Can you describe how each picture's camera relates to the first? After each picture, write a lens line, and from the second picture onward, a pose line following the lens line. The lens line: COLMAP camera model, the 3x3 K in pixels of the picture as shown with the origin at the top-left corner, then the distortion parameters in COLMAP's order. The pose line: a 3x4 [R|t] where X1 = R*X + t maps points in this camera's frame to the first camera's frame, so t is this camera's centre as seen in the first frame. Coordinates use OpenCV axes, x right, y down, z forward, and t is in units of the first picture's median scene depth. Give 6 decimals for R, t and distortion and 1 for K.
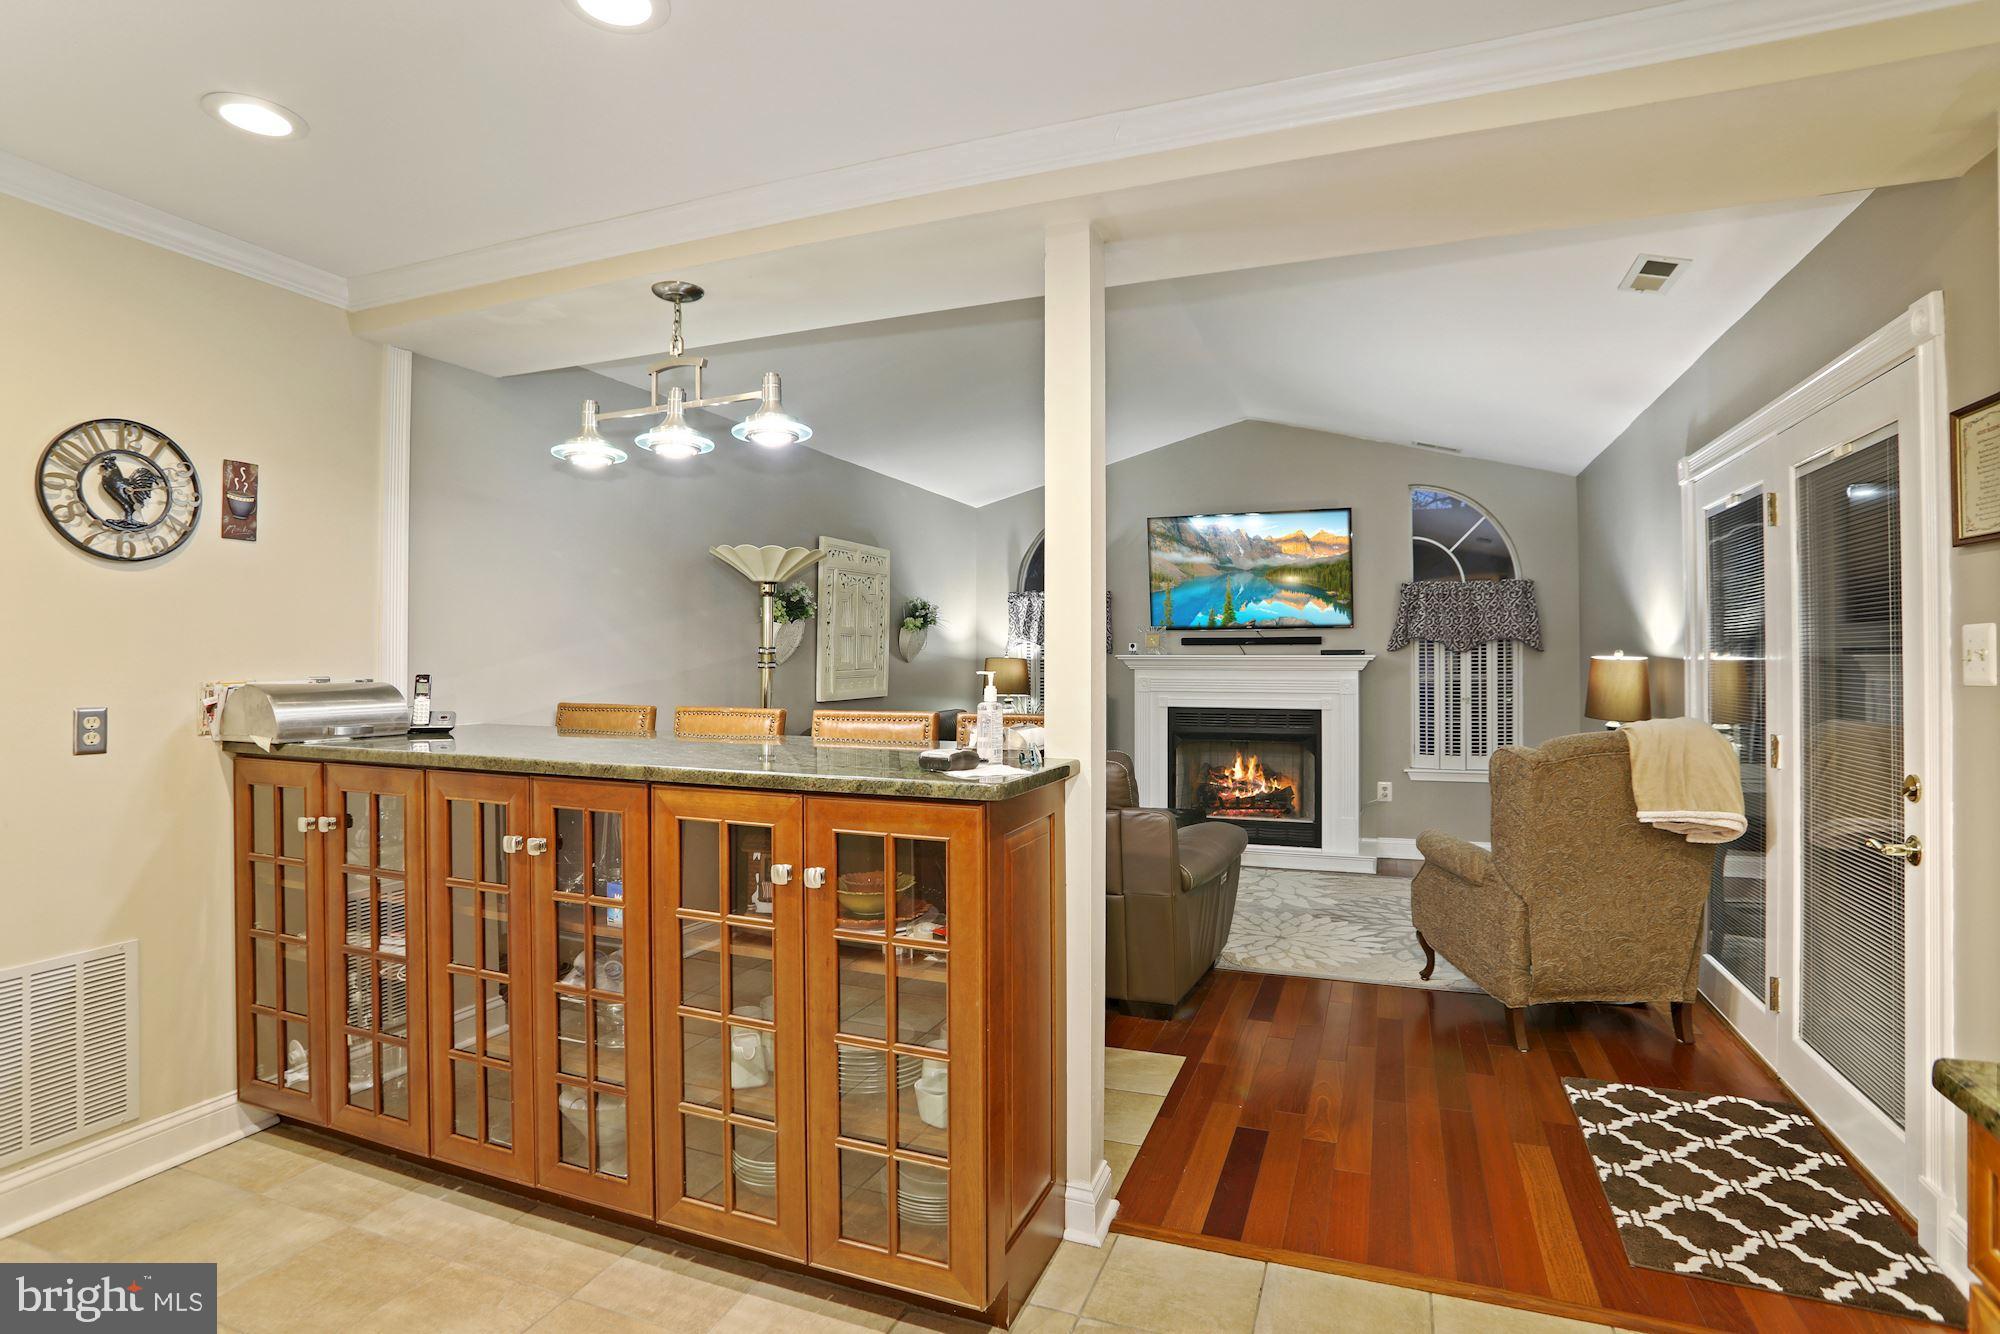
lens RADIAL K [[986.7, 0, 998.6], [0, 986.7, 657.7], [0, 0, 1]] dist [-0.017195, 0.001906]
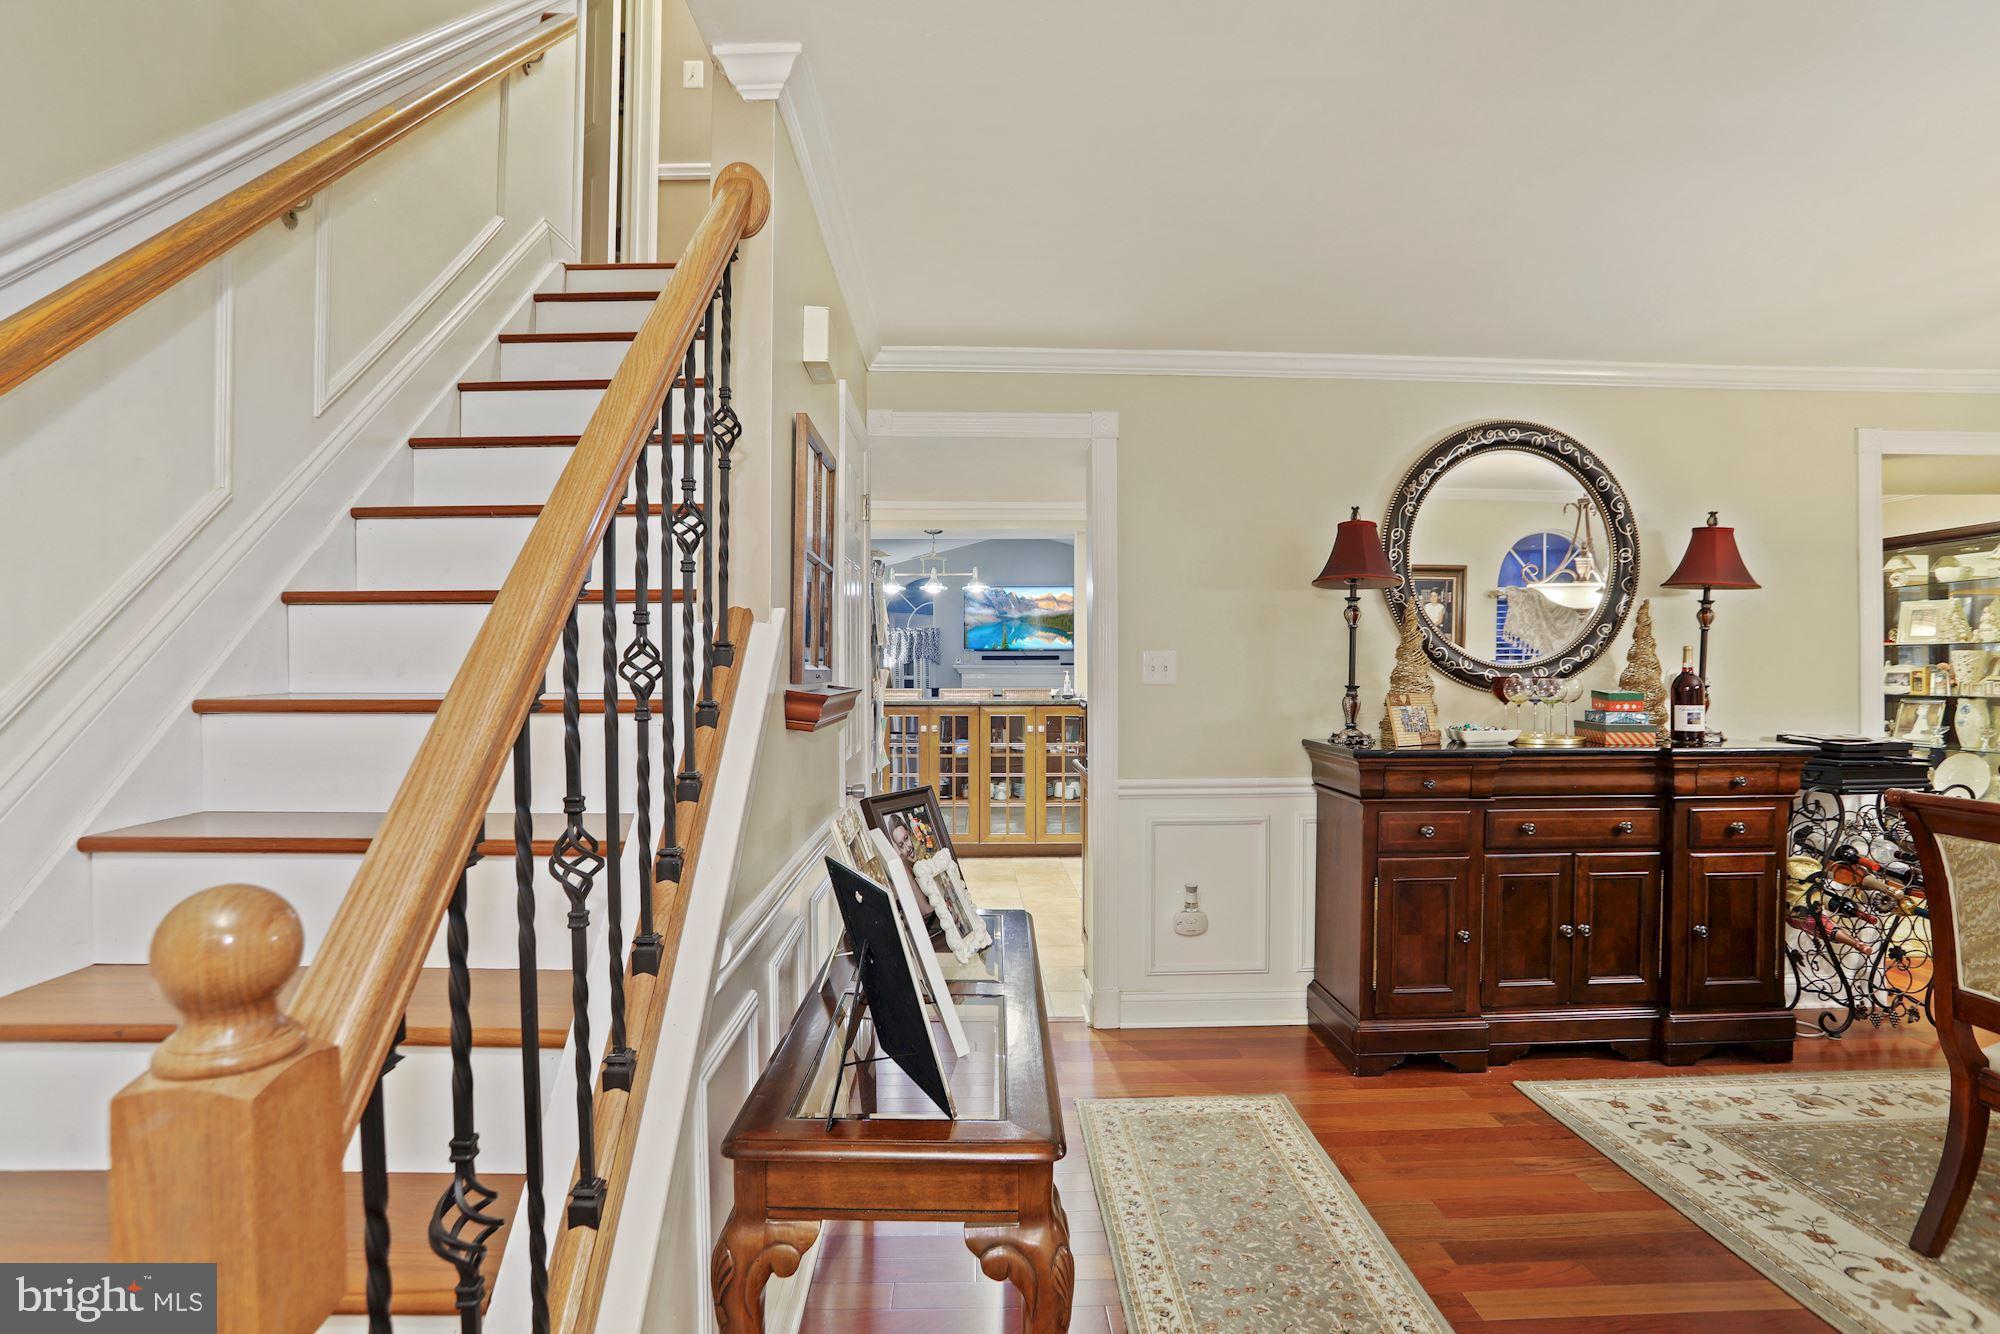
lens RADIAL K [[986.7, 0, 998.8], [0, 986.7, 670.5], [0, 0, 1]] dist [-0.017195, 0.001906]
pose [[0.917382, -0.001187, 0.398005, -0.489781], [0.000709, 0.999999, 0.001348, 0.002495], [-0.398006, -0.000954, 0.917382, -0.615586]]
